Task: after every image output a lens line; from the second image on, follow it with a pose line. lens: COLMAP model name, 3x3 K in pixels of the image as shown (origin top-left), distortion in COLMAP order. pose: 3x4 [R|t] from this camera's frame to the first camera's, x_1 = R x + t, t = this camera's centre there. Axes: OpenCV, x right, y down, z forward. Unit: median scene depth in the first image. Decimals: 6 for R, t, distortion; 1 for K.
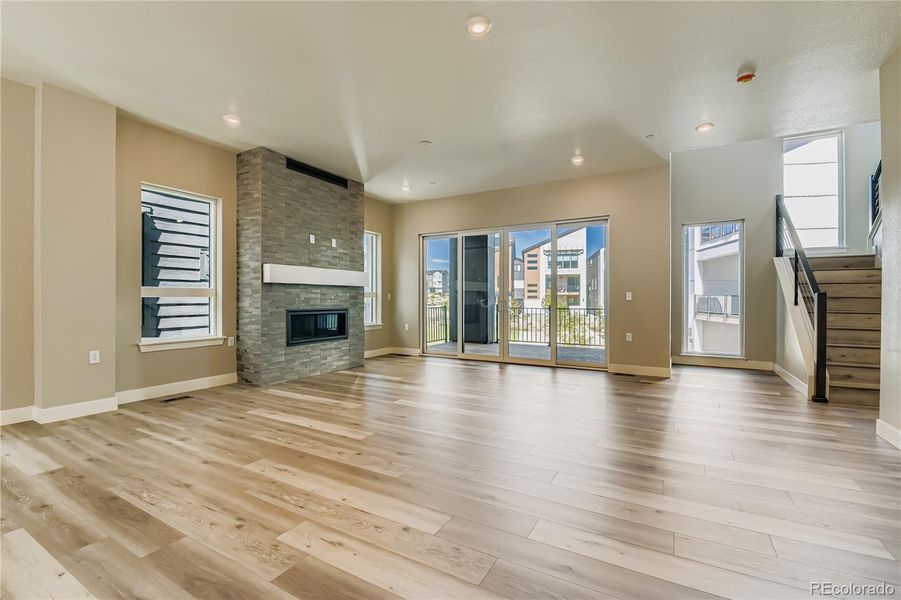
lens RADIAL K [[387.7, 0, 444.6], [0, 387.7, 300.4], [0, 0, 1]] dist [-0.011831, -0.000214]
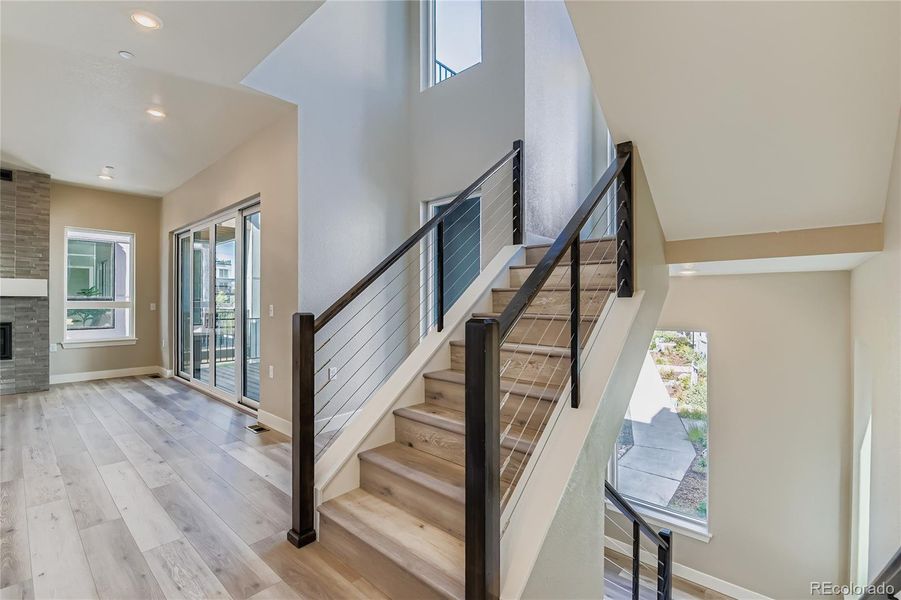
lens RADIAL K [[402.0, 0, 456.2], [0, 402.0, 302.0], [0, 0, 1]] dist [-0.010599, -0.000636]
pose [[0.981759, -0.003255, -0.190102, 0.922034], [0.001981, 0.999974, -0.006891, -0.017625], [0.190120, 0.006389, 0.981740, 0.356374]]
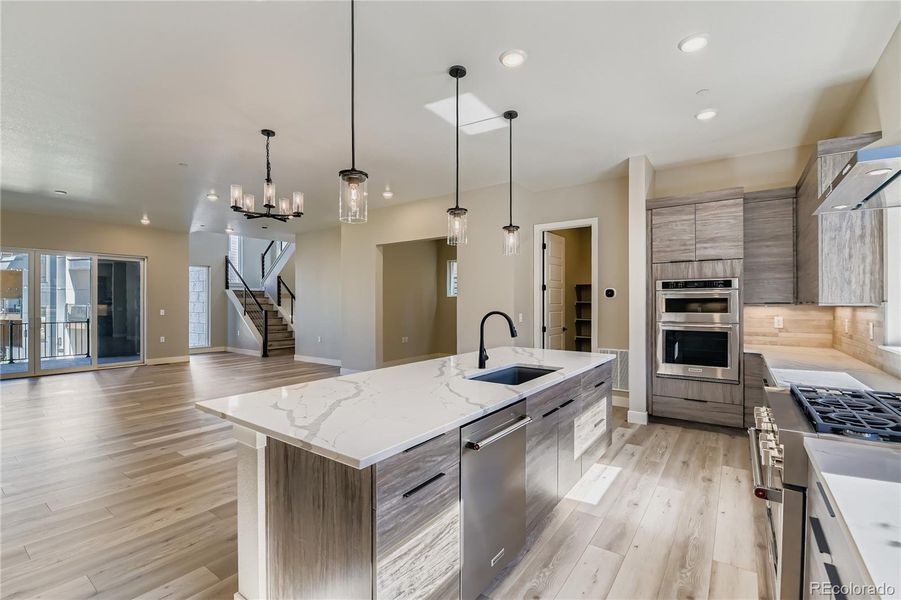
lens RADIAL K [[387.7, 0, 452.6], [0, 387.7, 304.3], [0, 0, 1]] dist [-0.011831, -0.000214]
pose [[0.102956, -0.000667, 0.994686, -1.413755], [0.006142, 0.999981, 0.000035, -0.055777], [-0.994667, 0.006106, 0.102958, -0.437933]]
